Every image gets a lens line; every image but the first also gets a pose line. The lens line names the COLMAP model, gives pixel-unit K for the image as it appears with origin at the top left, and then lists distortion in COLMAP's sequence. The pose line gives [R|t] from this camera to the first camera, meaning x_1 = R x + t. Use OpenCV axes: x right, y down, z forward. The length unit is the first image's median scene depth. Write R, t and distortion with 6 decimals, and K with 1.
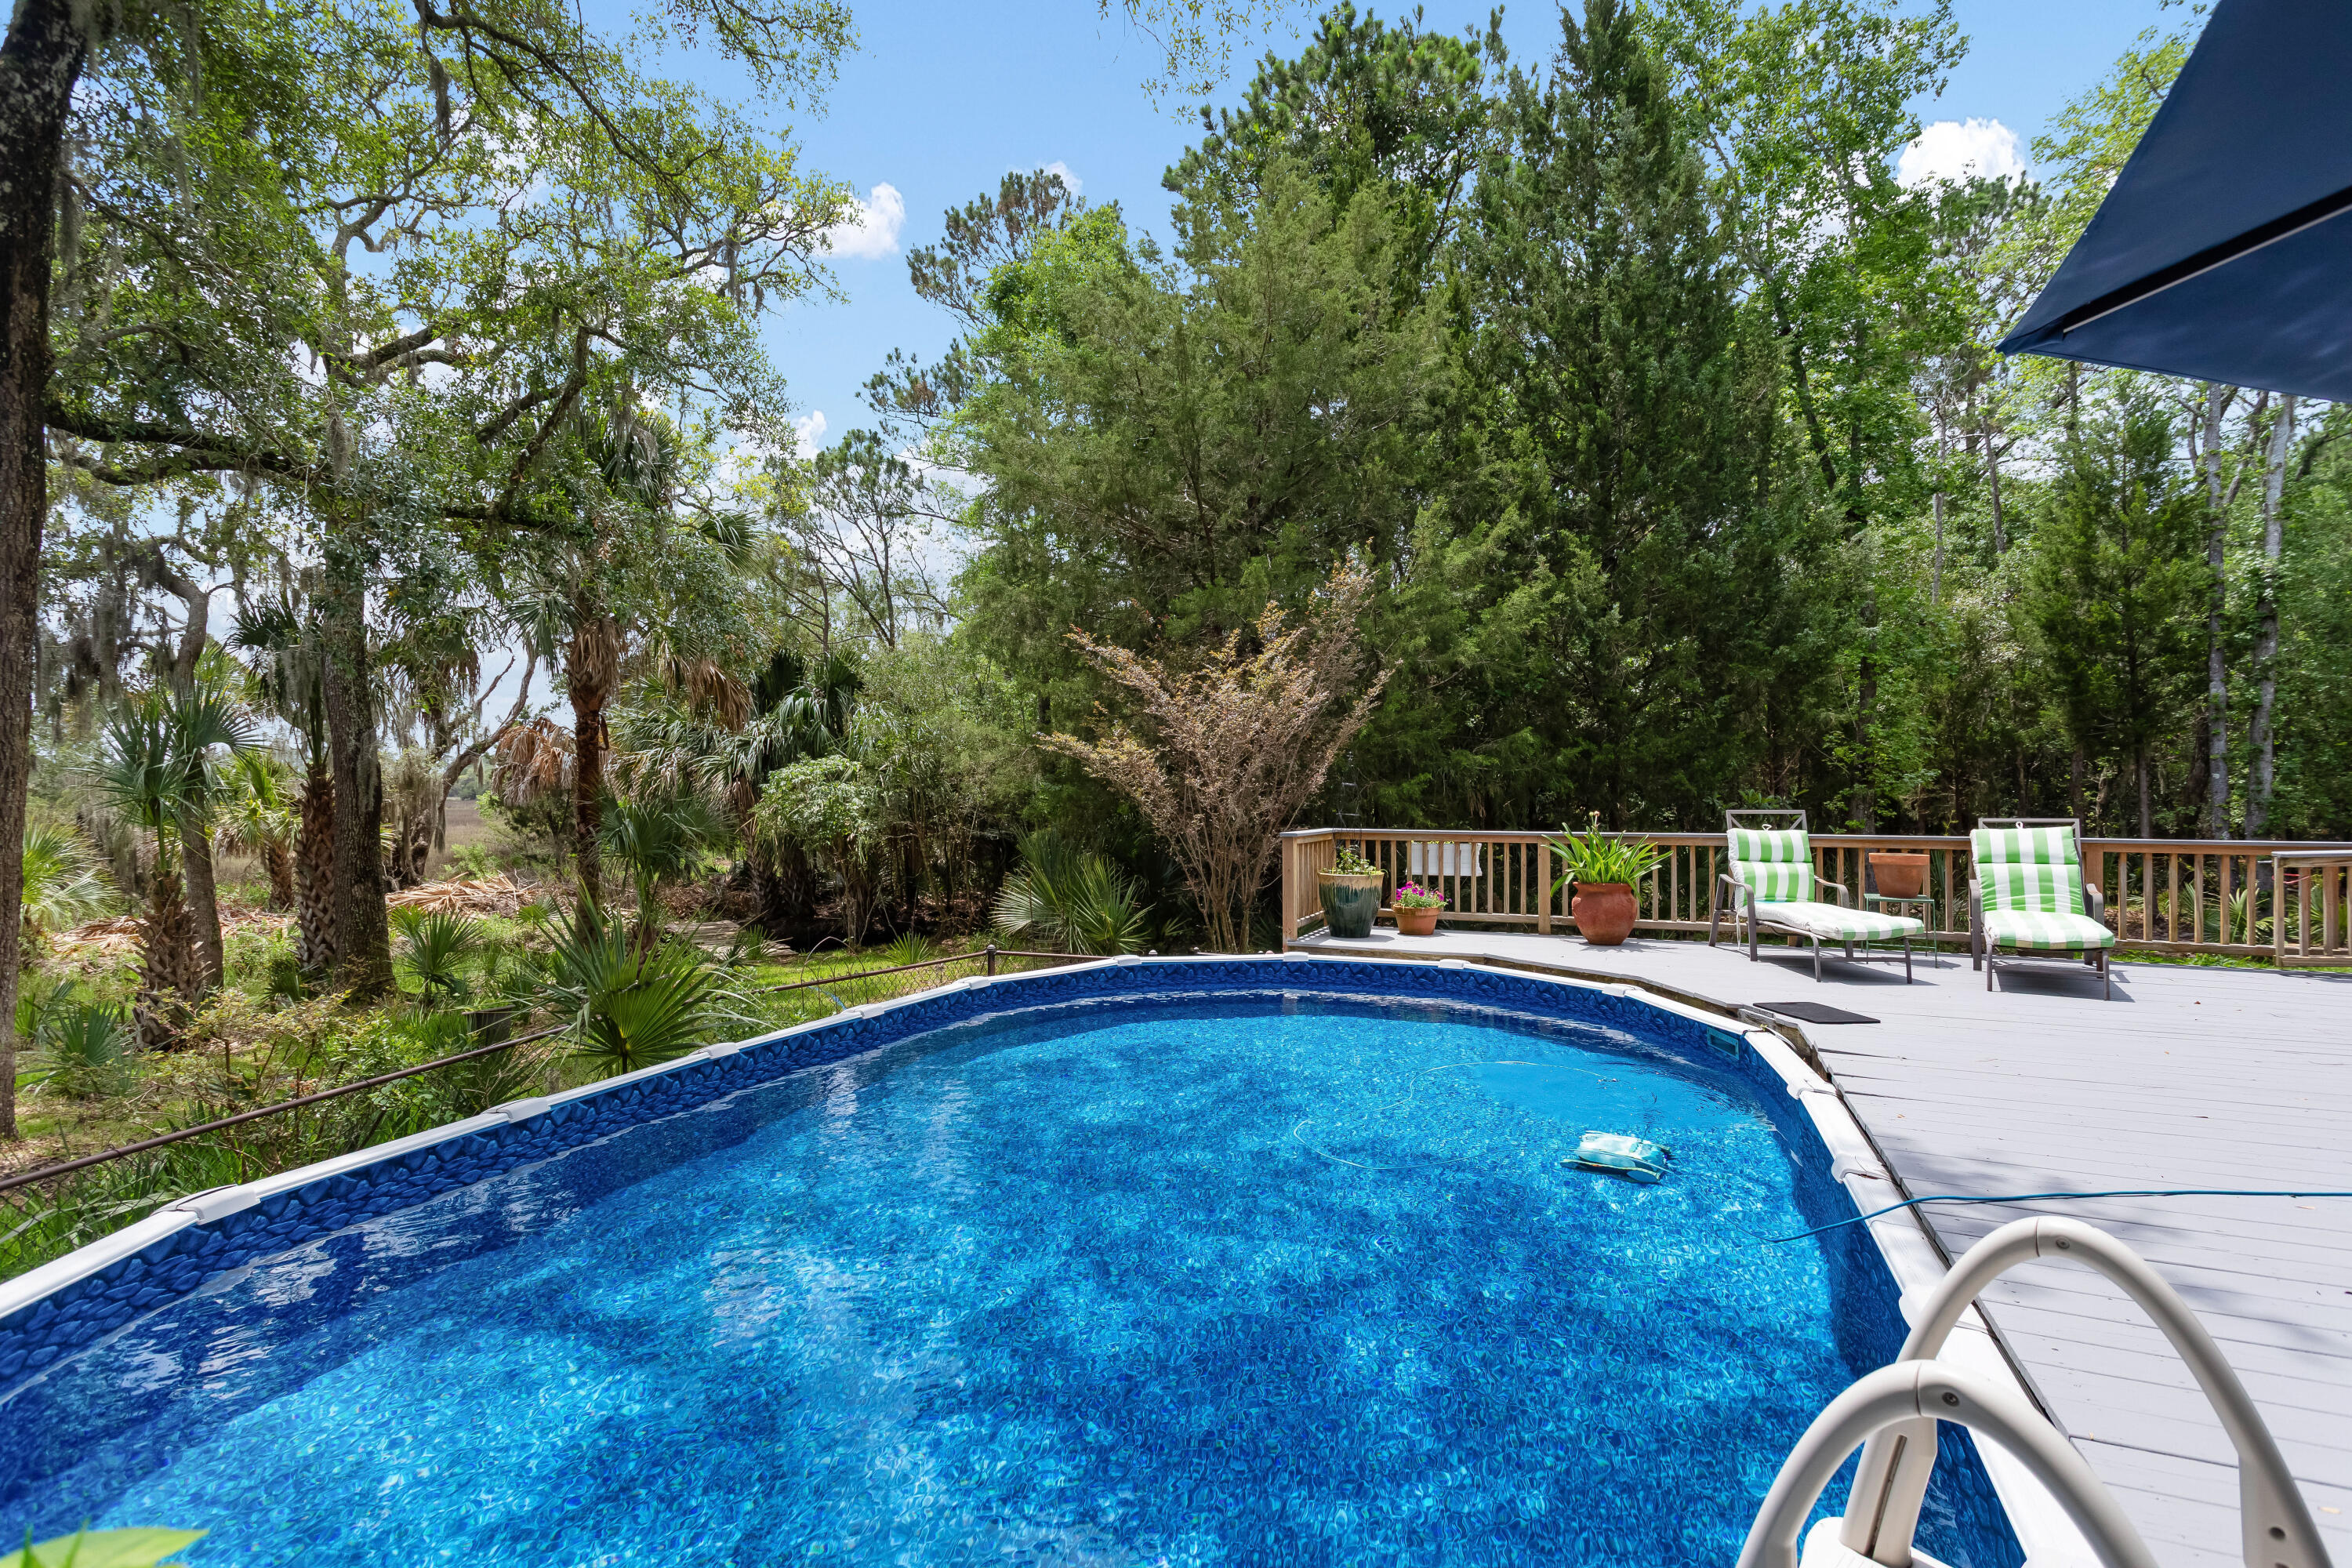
lens RADIAL K [[1102.1, 0, 1168.0], [0, 1102.1, 776.6], [0, 0, 1]] dist [0.002962, 0.000427]
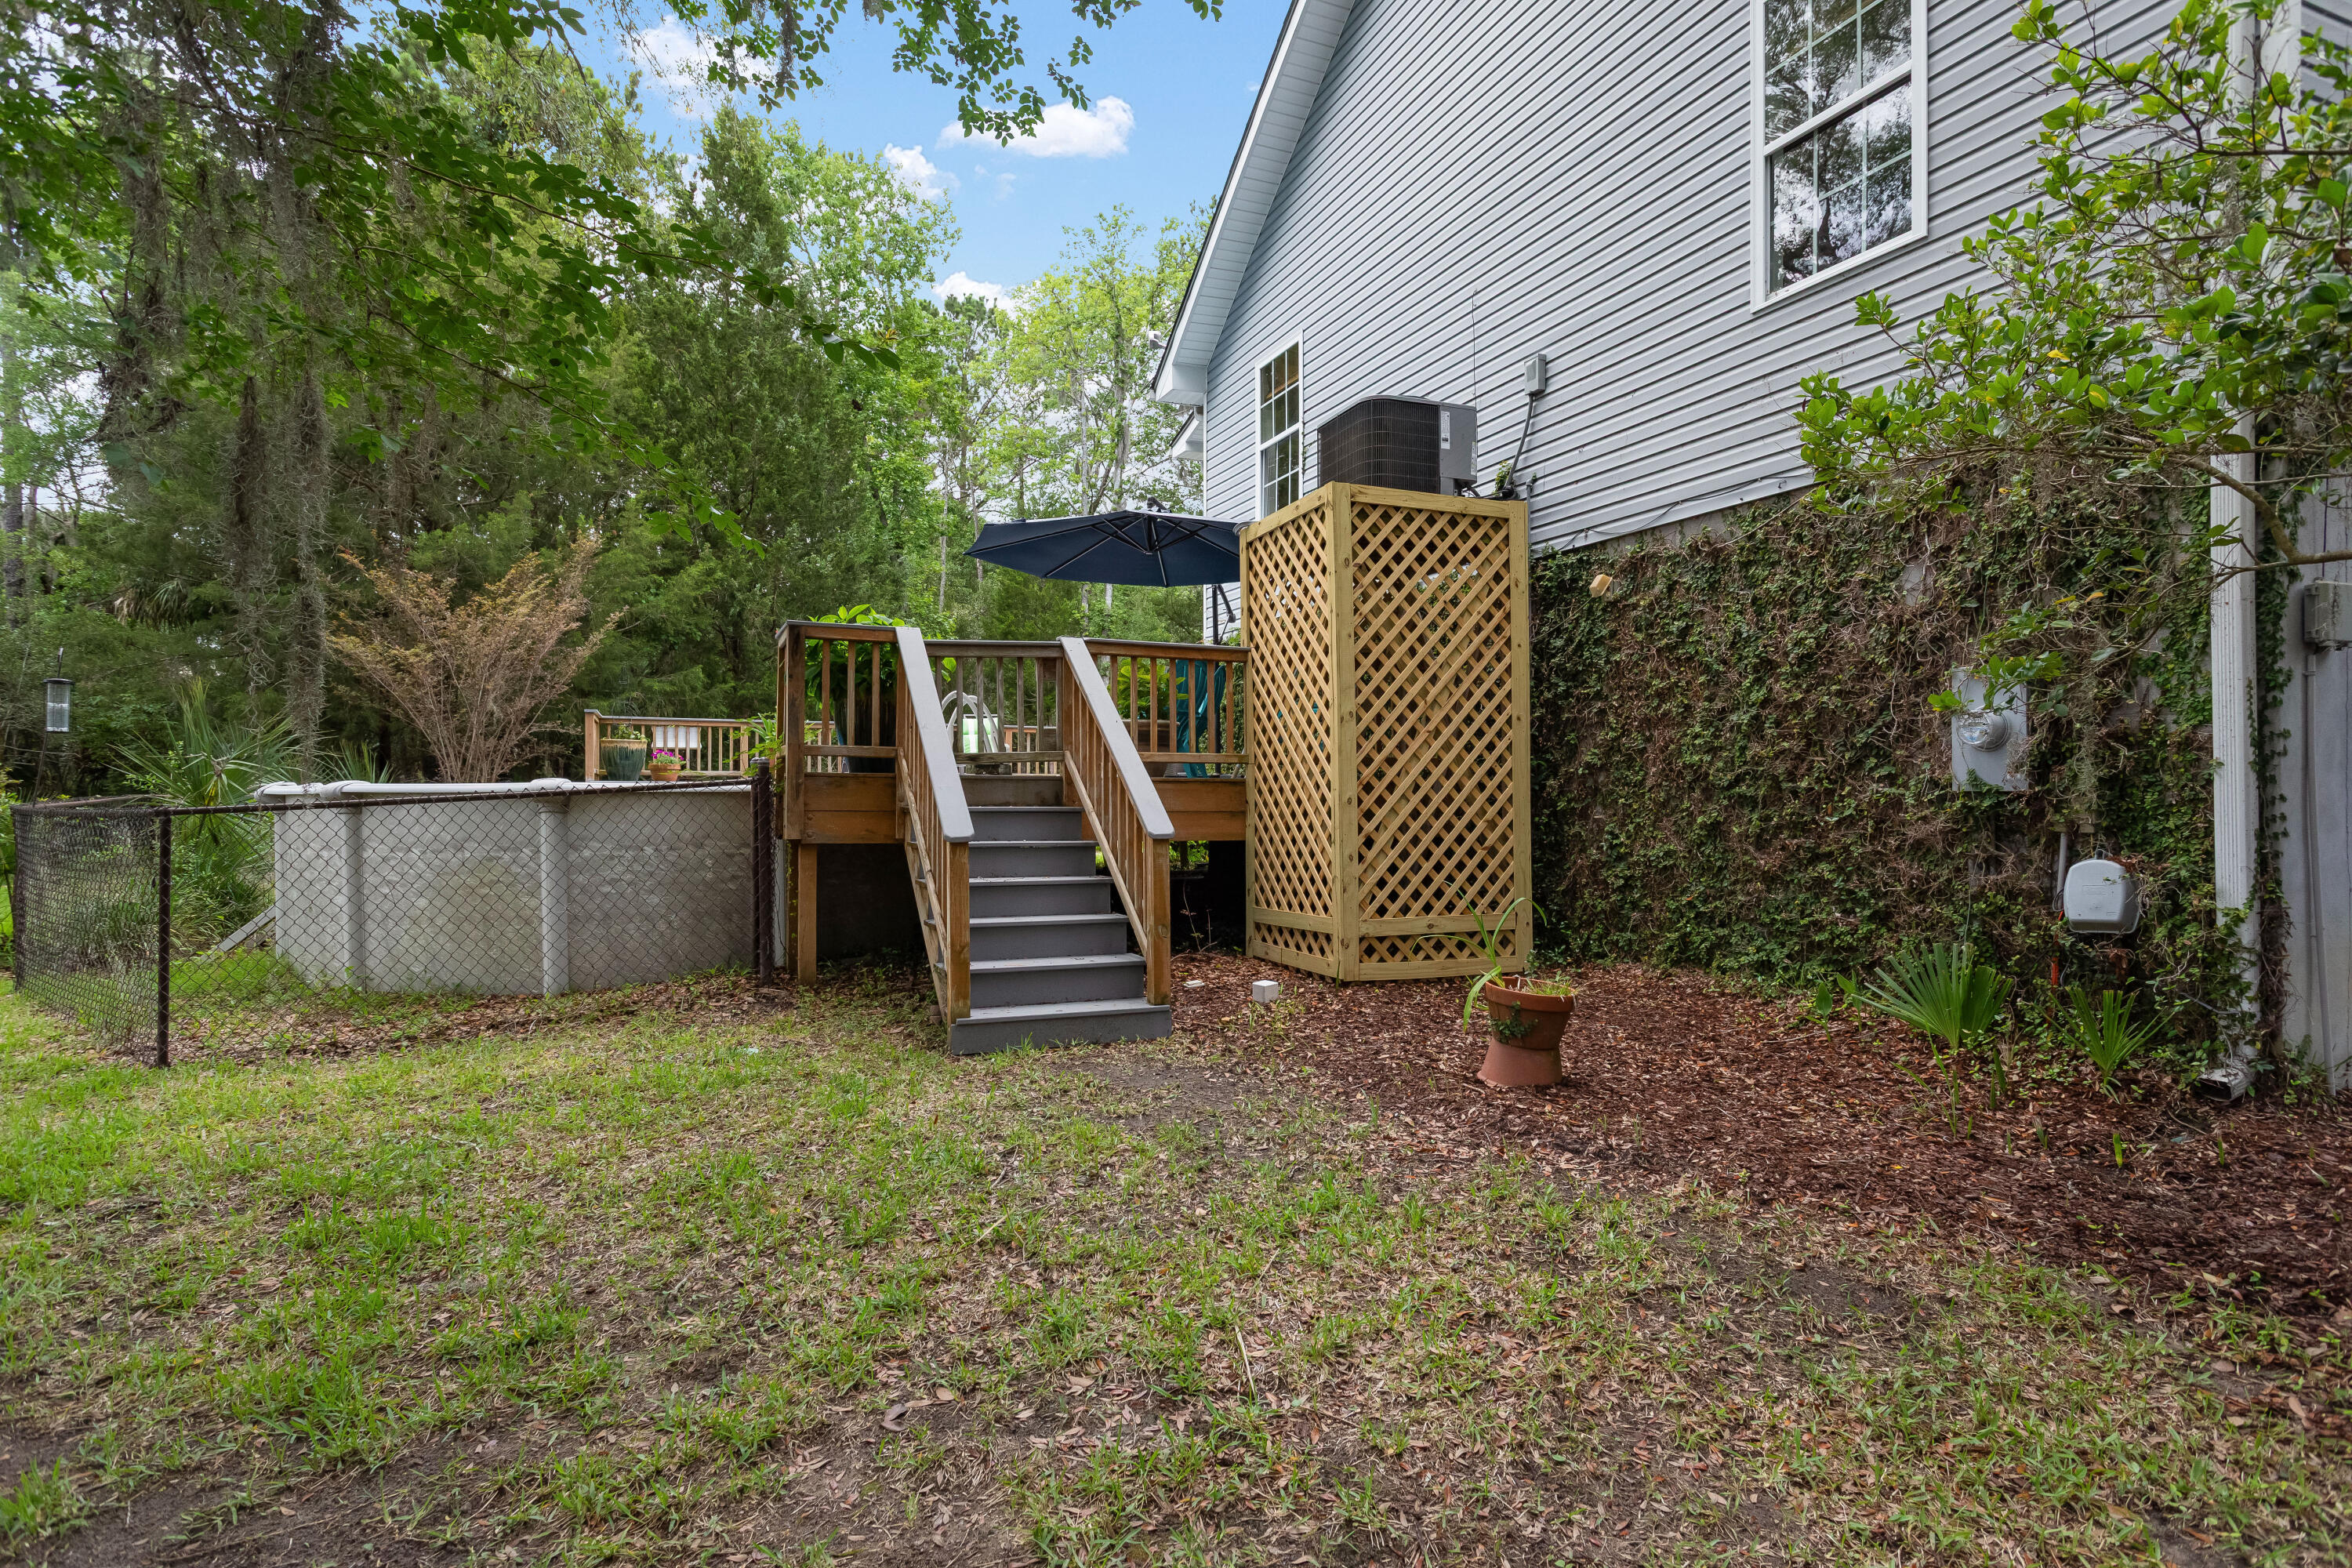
lens RADIAL K [[1201.2, 0, 1166.8], [0, 1201.2, 783.2], [0, 0, 1]] dist [-0.006084, 0.002281]
pose [[0.698939, 0.002025, 0.715178, -0.452177], [-0.000640, 0.999997, -0.002206, 0.139436], [-0.715181, 0.001084, 0.698939, -0.619359]]
